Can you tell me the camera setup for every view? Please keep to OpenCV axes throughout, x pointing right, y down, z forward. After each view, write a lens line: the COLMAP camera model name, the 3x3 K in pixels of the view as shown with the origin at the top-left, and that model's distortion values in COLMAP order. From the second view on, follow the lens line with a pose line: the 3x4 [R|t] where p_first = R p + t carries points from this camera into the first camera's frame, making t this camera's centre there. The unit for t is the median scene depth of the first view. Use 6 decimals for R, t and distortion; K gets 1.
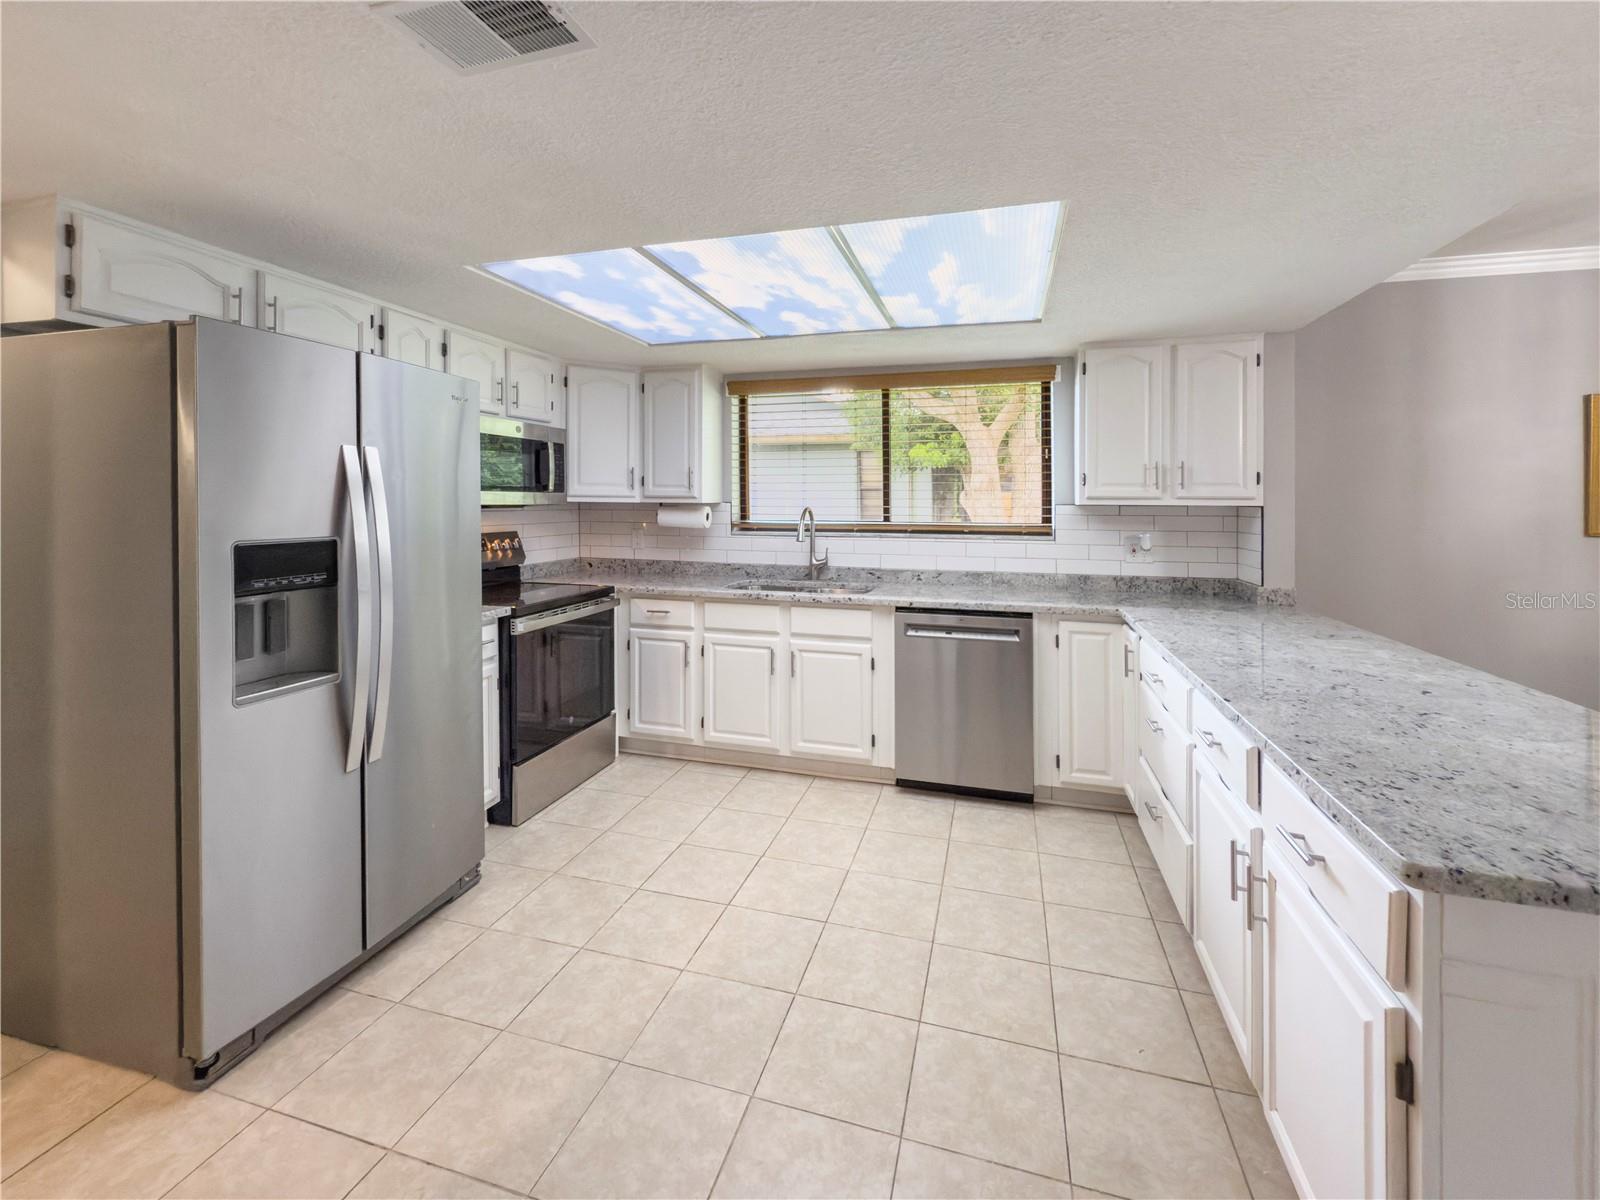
lens RADIAL K [[686.8, 0, 798.2], [0, 686.8, 493.4], [0, 0, 1]] dist [0.001209, -0.000204]
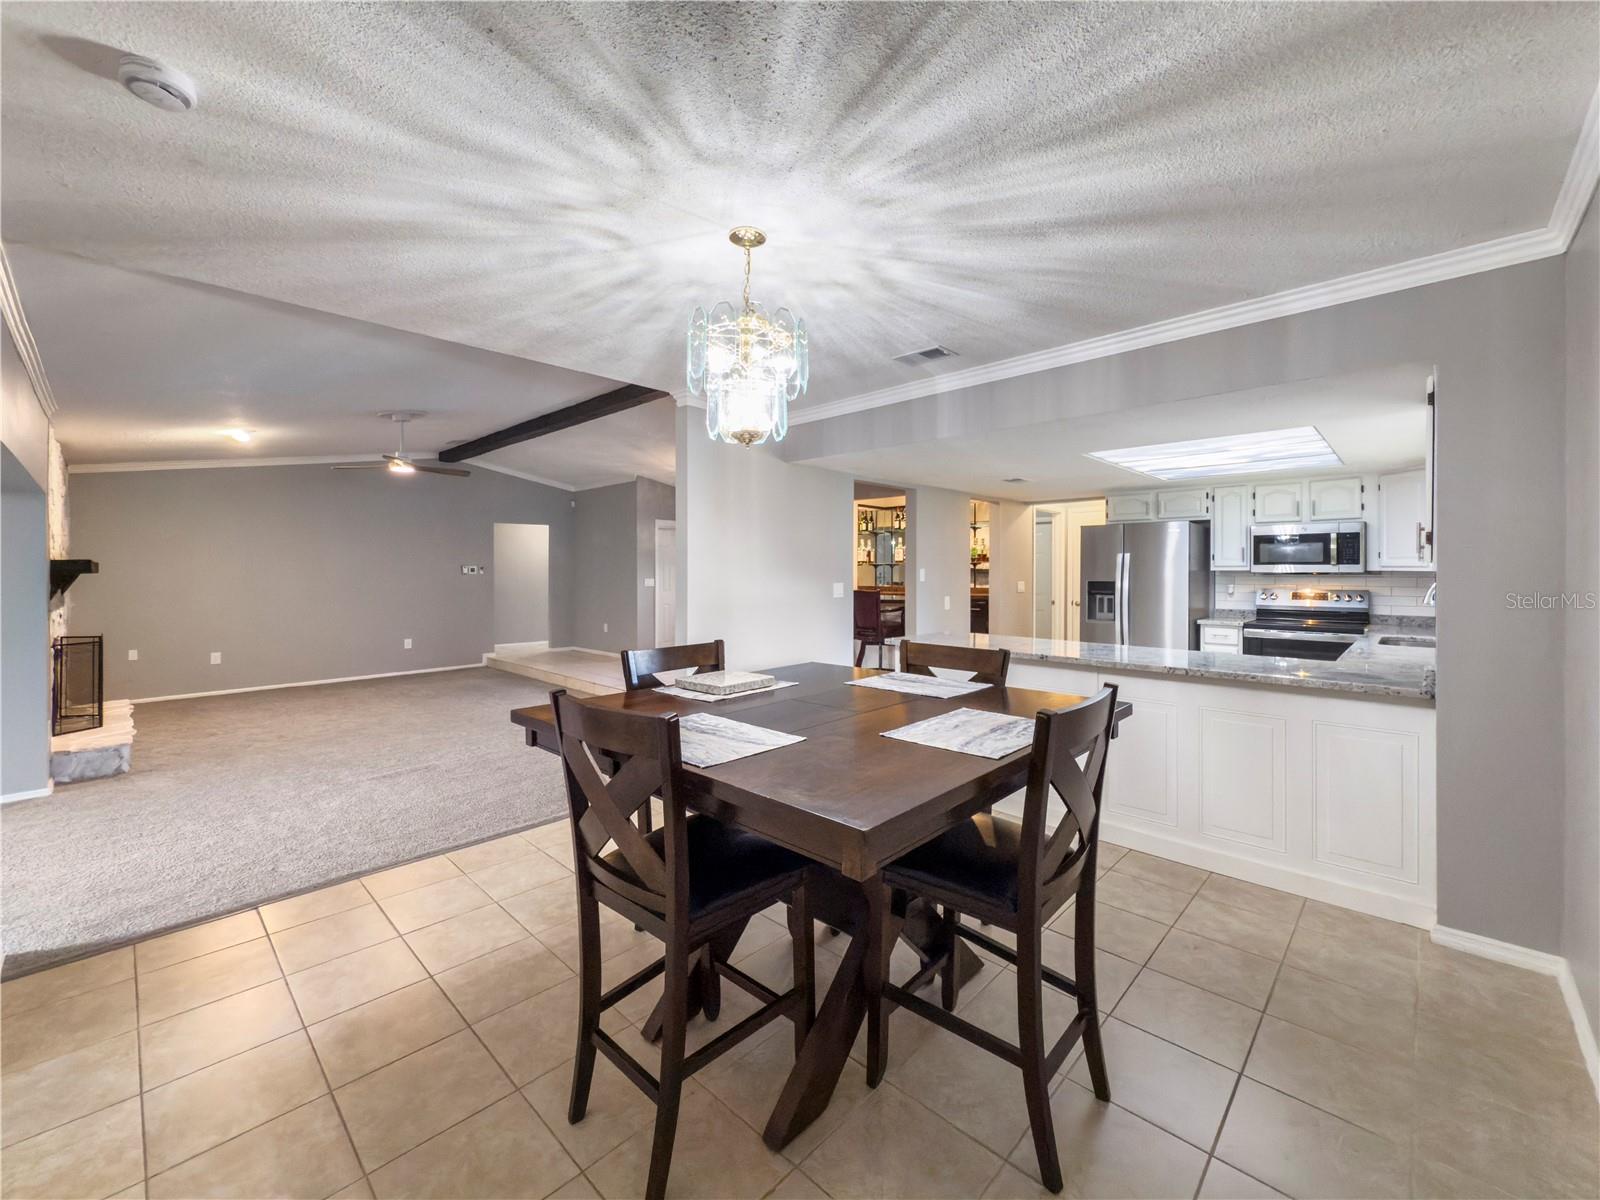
lens RADIAL K [[655.4, 0, 803.5], [0, 655.4, 563.3], [0, 0, 1]] dist [-0.001877, 0.000077]
pose [[-0.460398, -0.014935, -0.887587, 1.552167], [0.006706, 0.999771, -0.020301, 0.017446], [0.887687, -0.015298, -0.460192, 0.606818]]
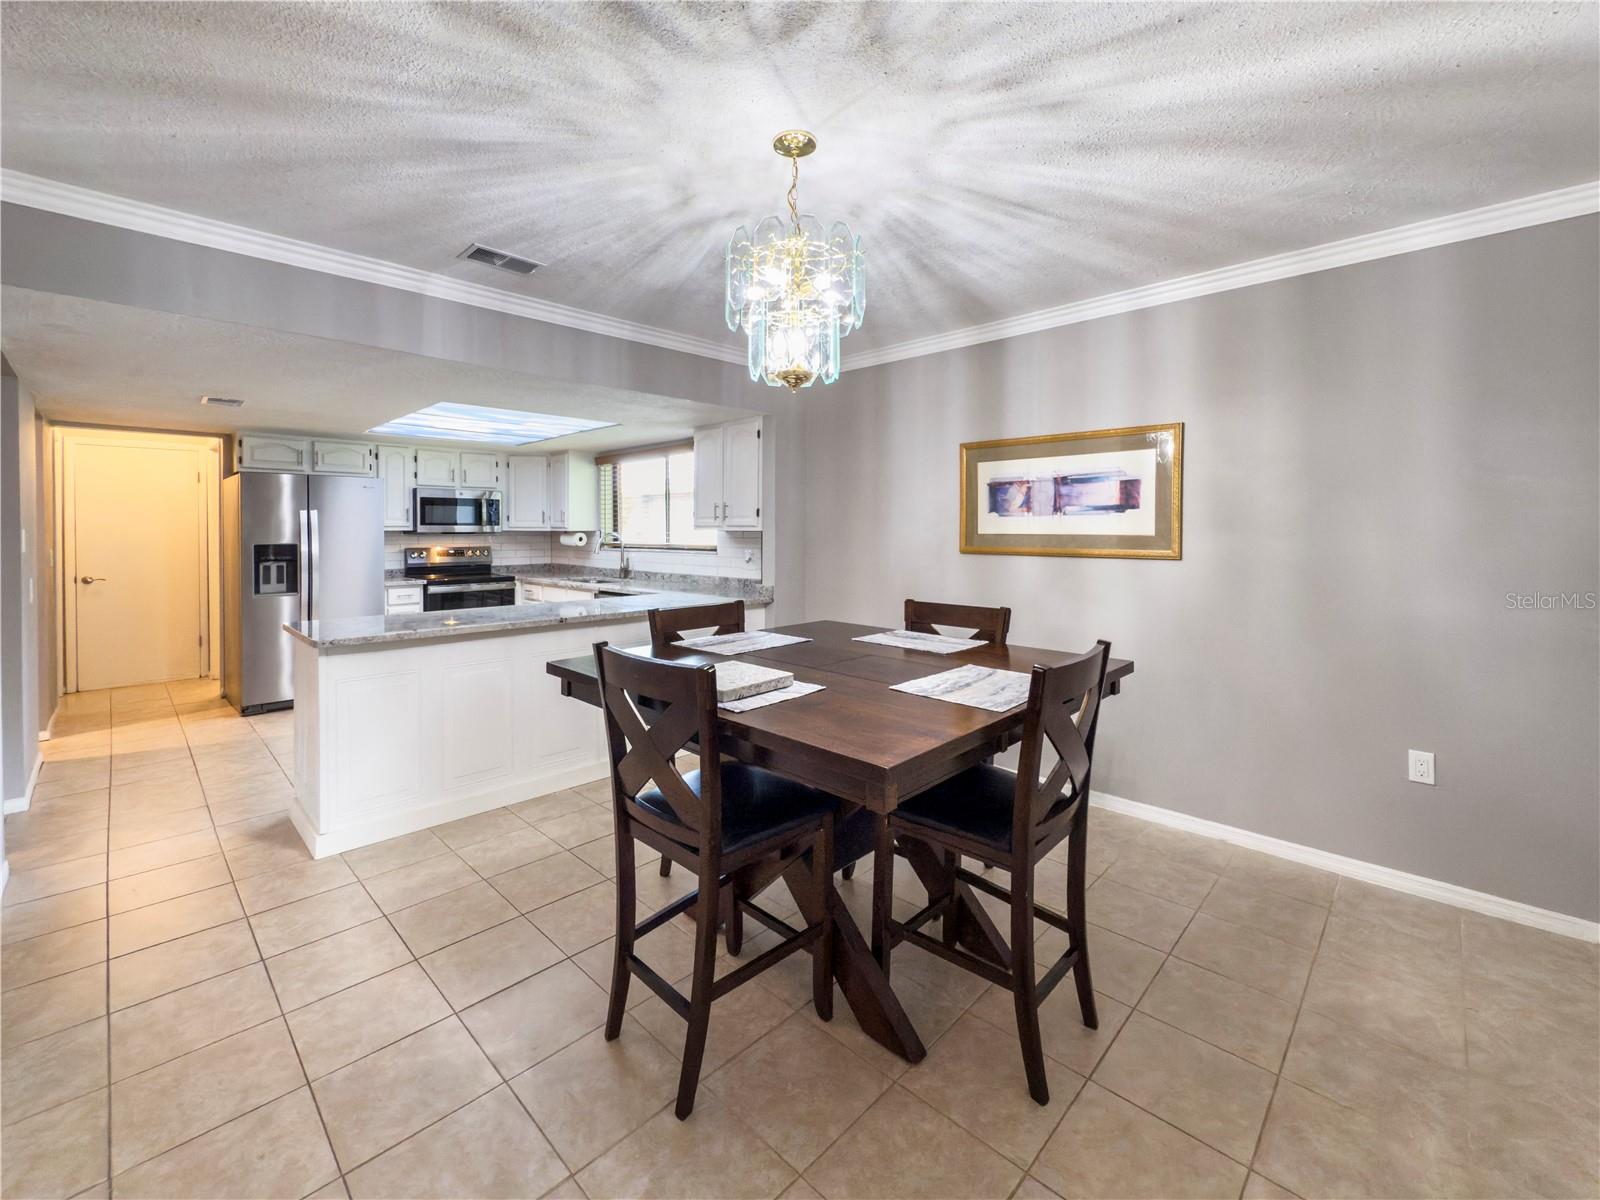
lens RADIAL K [[665.9, 0, 802.8], [0, 665.9, 528.4], [0, 0, 1]] dist [-0.008417, -0.000123]
pose [[0.886412, -0.007057, -0.462844, 1.274981], [0.011412, 0.999913, 0.006611, 0.003472], [0.462757, -0.011142, 0.886415, -0.223350]]
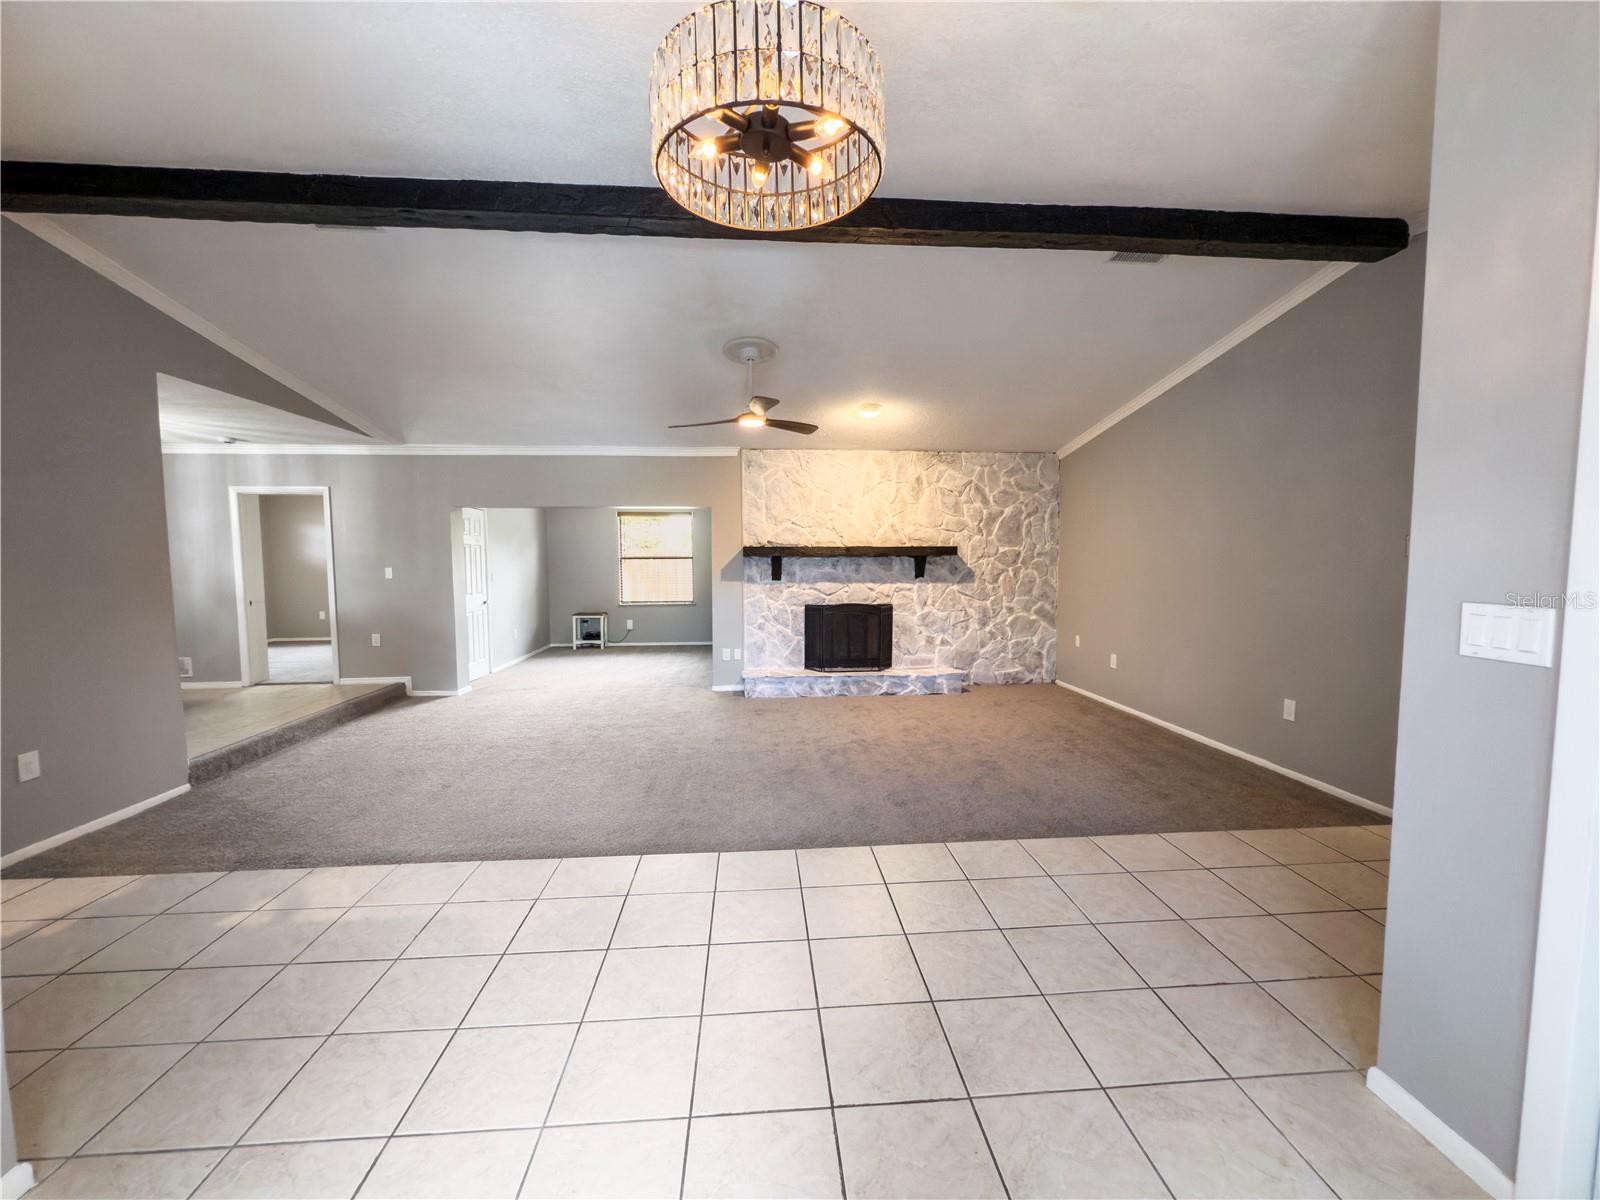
lens RADIAL K [[652.4, 0, 803.1], [0, 652.4, 600.8], [0, 0, 1]] dist [-0.001695, -0.000275]
pose [[-0.359520, -0.069449, 0.930550, -0.890760], [-0.006447, 0.997388, 0.071947, -0.006241], [-0.933115, 0.019867, -0.359028, -0.780383]]
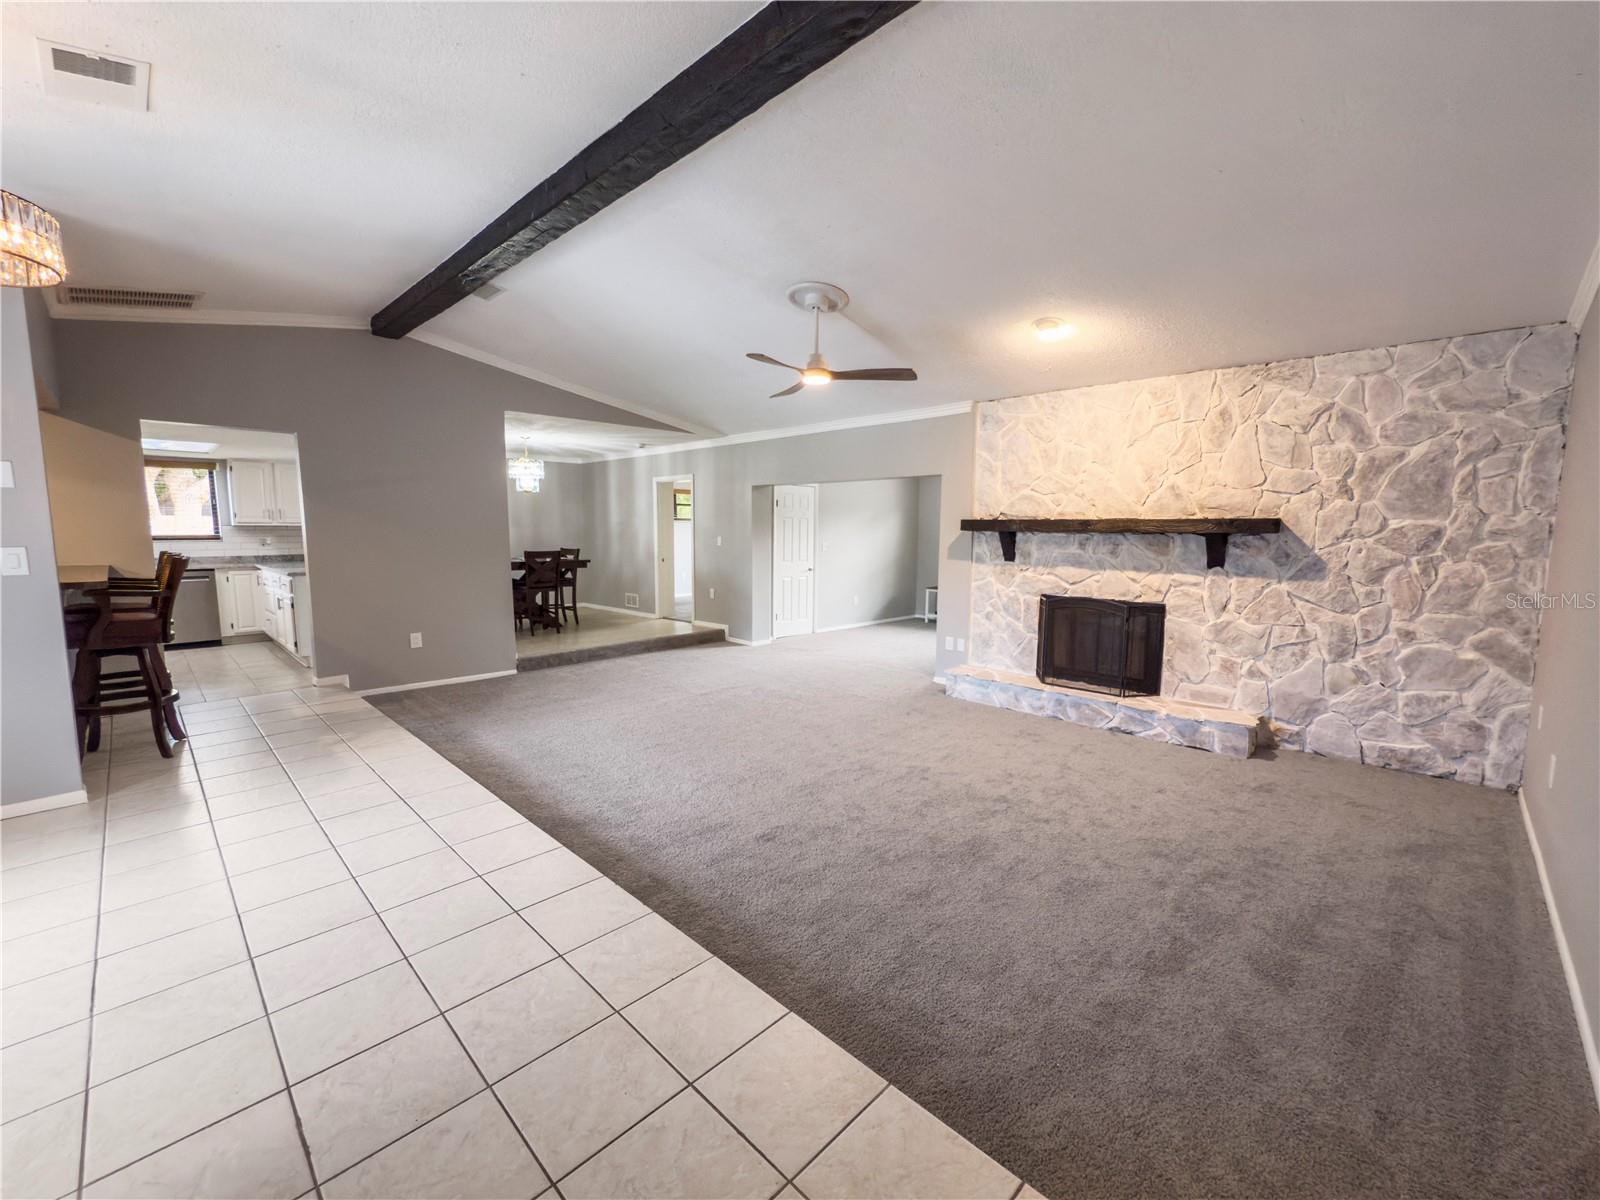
lens RADIAL K [[664.5, 0, 800.0], [0, 664.5, 600.0], [0, 0, 1]] dist [-0.000252, 0.000019]
pose [[0.471645, -0.098659, 0.876252, -0.688846], [-0.010612, 0.993014, 0.117517, -0.017405], [-0.881725, -0.064725, 0.467303, -1.771695]]
